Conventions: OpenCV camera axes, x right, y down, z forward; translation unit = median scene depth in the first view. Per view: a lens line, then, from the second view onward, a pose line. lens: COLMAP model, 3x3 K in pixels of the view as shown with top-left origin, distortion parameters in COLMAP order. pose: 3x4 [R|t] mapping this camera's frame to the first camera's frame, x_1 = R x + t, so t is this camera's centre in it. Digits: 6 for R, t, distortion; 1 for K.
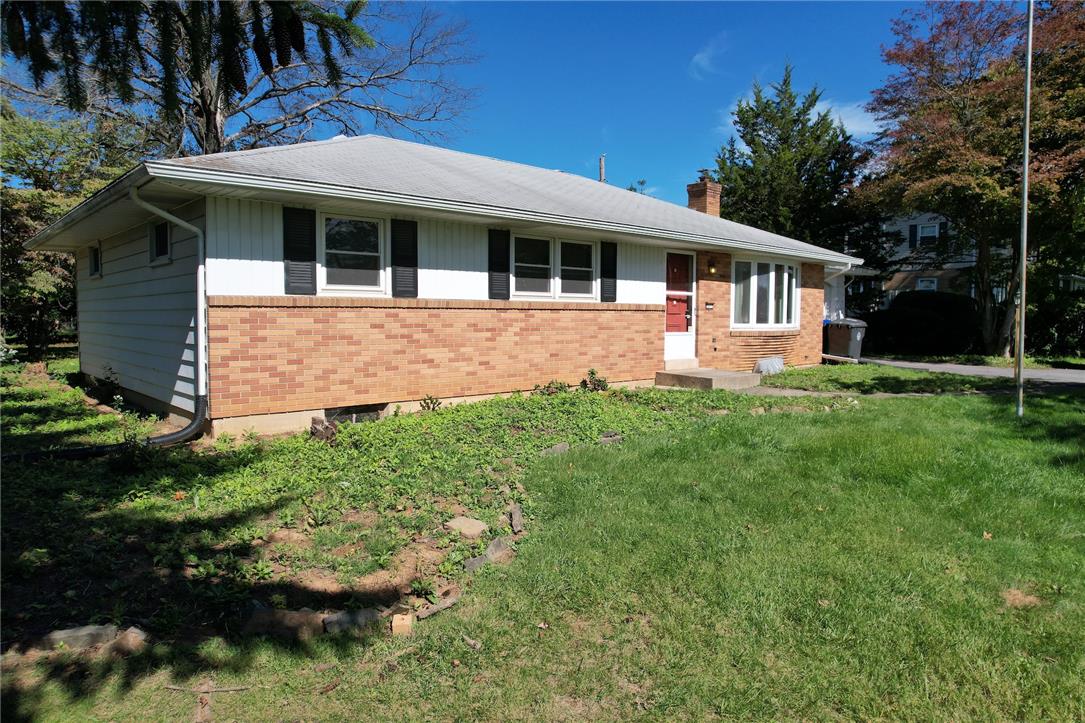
lens RADIAL K [[692.9, 0, 537.2], [0, 692.9, 364.4], [0, 0, 1]] dist [-0.079498, 0.069516]
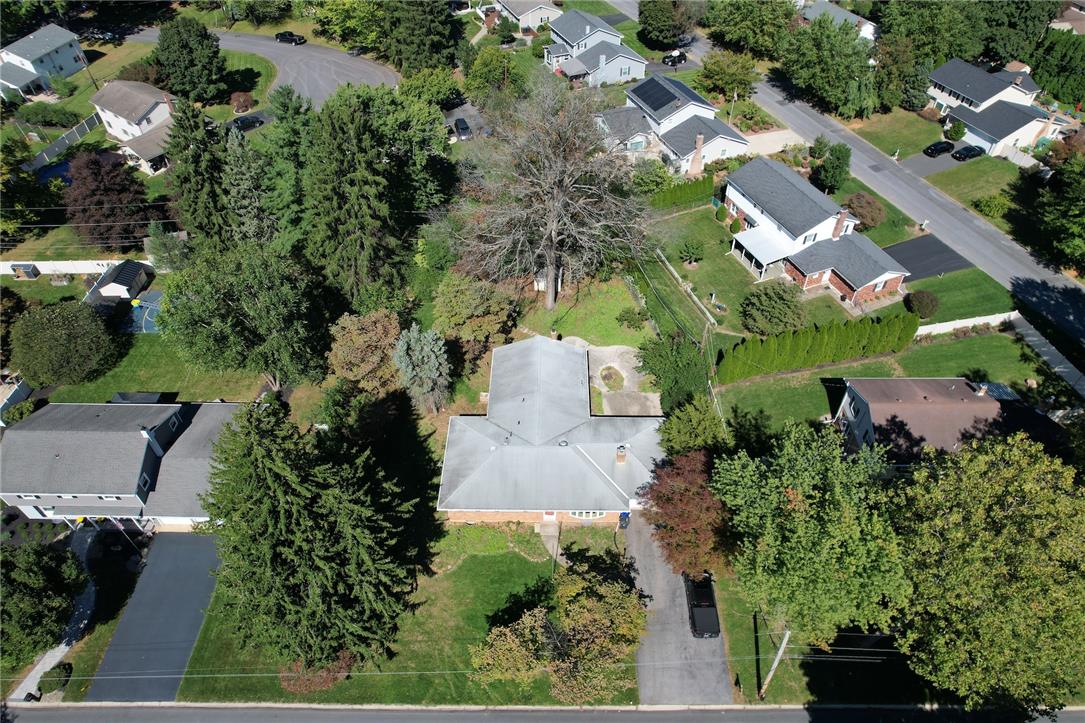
lens RADIAL K [[692.9, 0, 545.0], [0, 692.9, 358.4], [0, 0, 1]] dist [-0.079498, 0.069516]
pose [[0.729294, 0.472844, -0.494520, 2.424721], [-0.035884, 0.748209, 0.662492, -4.769247], [0.683259, -0.465406, 0.562631, -1.324949]]
